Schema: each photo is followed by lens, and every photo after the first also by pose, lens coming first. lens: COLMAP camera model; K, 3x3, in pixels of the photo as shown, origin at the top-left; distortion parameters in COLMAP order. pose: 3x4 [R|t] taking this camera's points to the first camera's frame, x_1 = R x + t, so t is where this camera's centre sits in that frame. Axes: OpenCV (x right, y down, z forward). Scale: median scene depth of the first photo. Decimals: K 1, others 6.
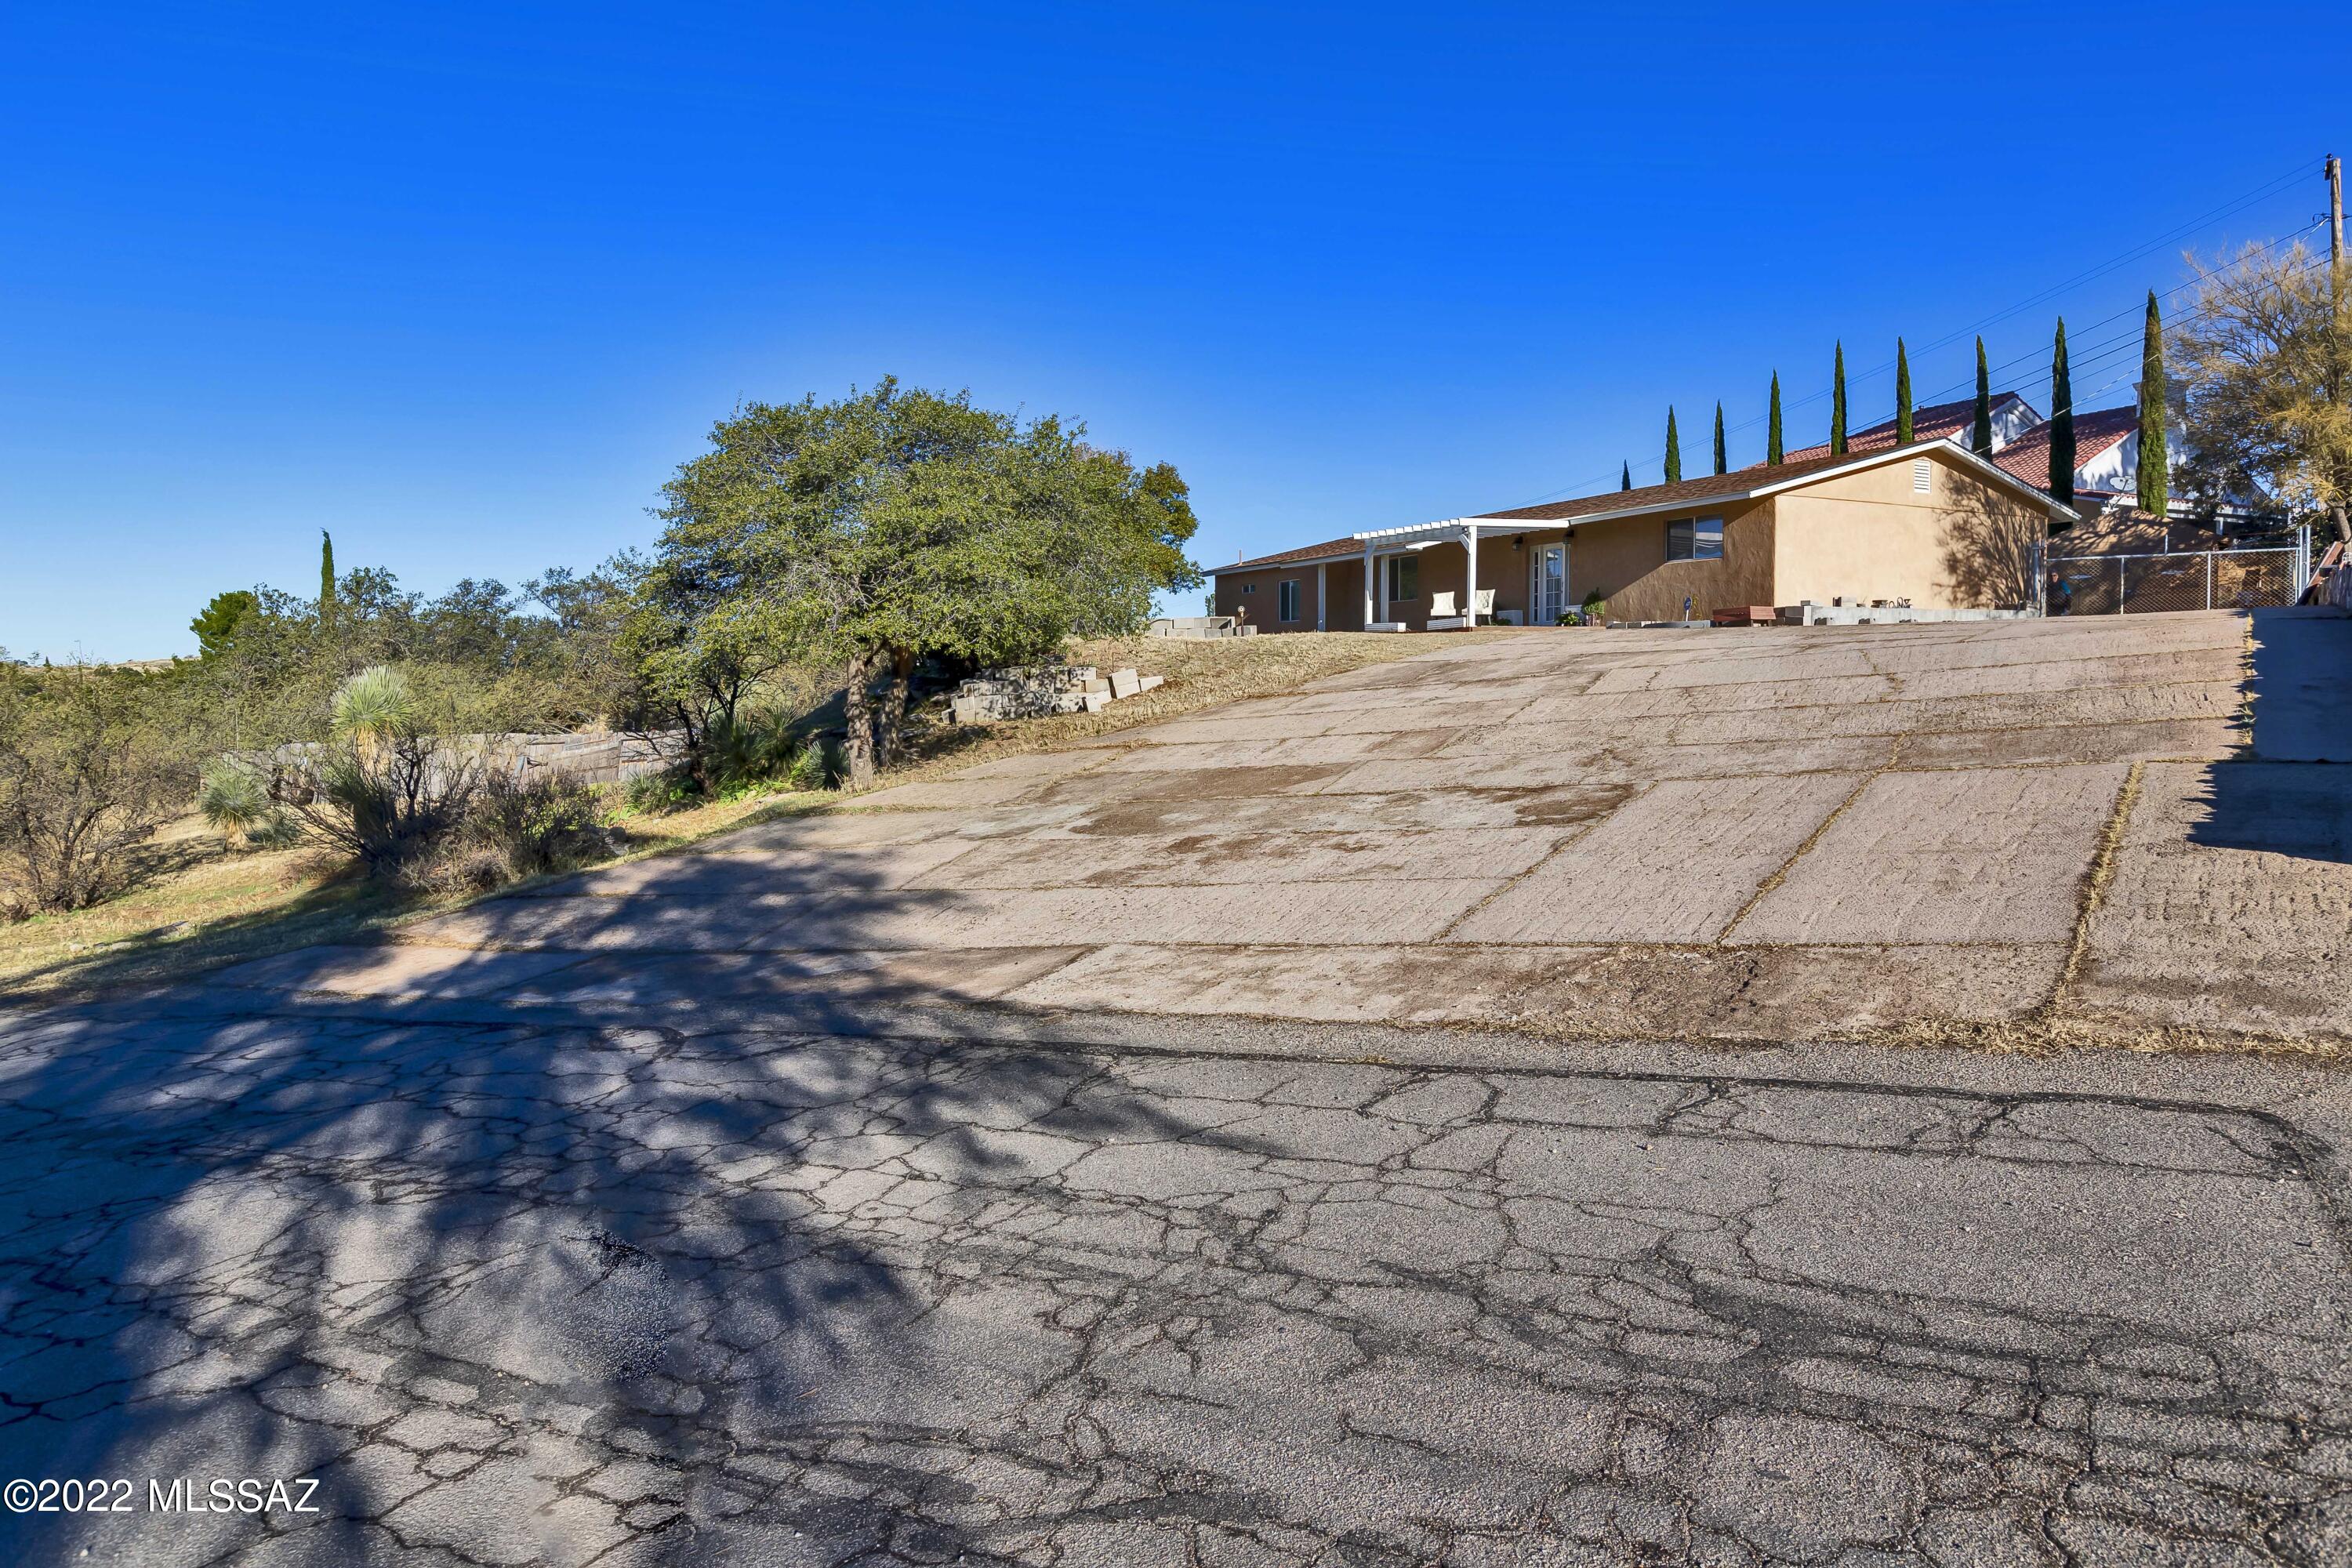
lens RADIAL K [[1479.3, 0, 1118.0], [0, 1479.3, 778.2], [0, 0, 1]] dist [0.001221, 0.003148]
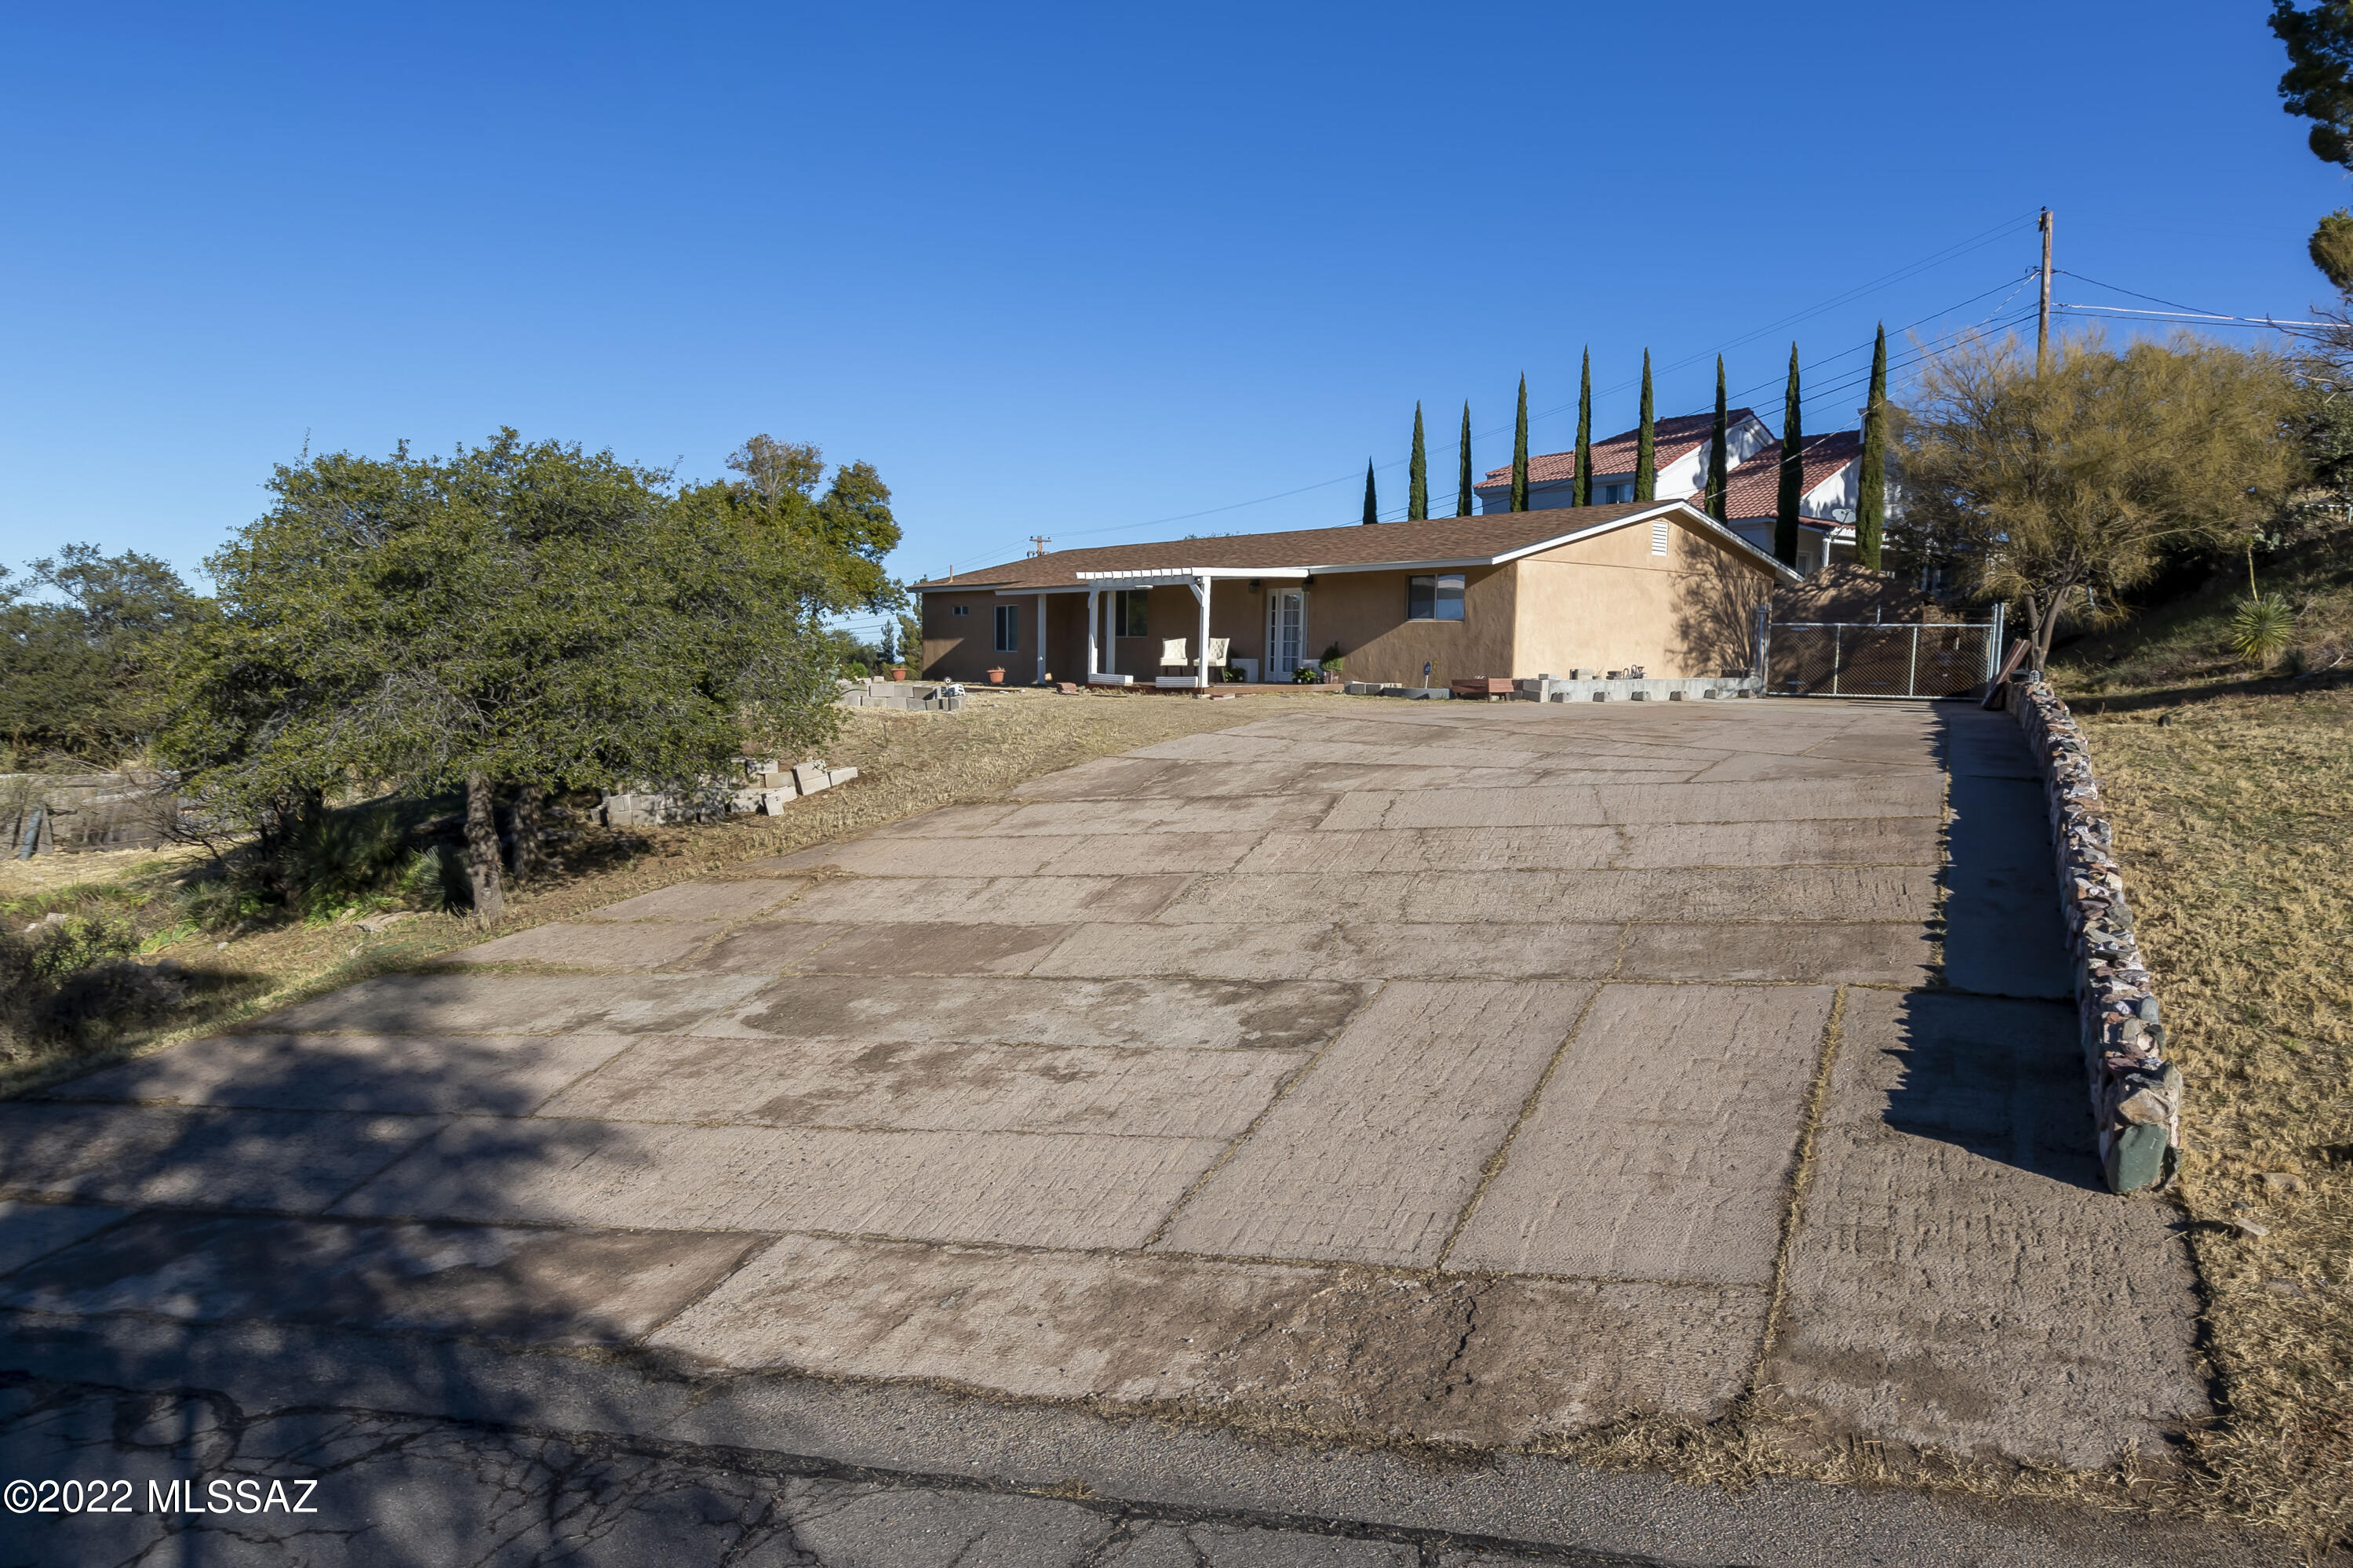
lens RADIAL K [[1628.2, 0, 1181.9], [0, 1628.2, 920.4], [0, 0, 1]] dist [-0.014441, 0.043077]
pose [[0.976303, -0.015482, 0.215855, 0.011912], [-0.006587, 0.994850, 0.101147, -0.103514], [-0.216309, -0.100172, 0.971172, 0.023071]]
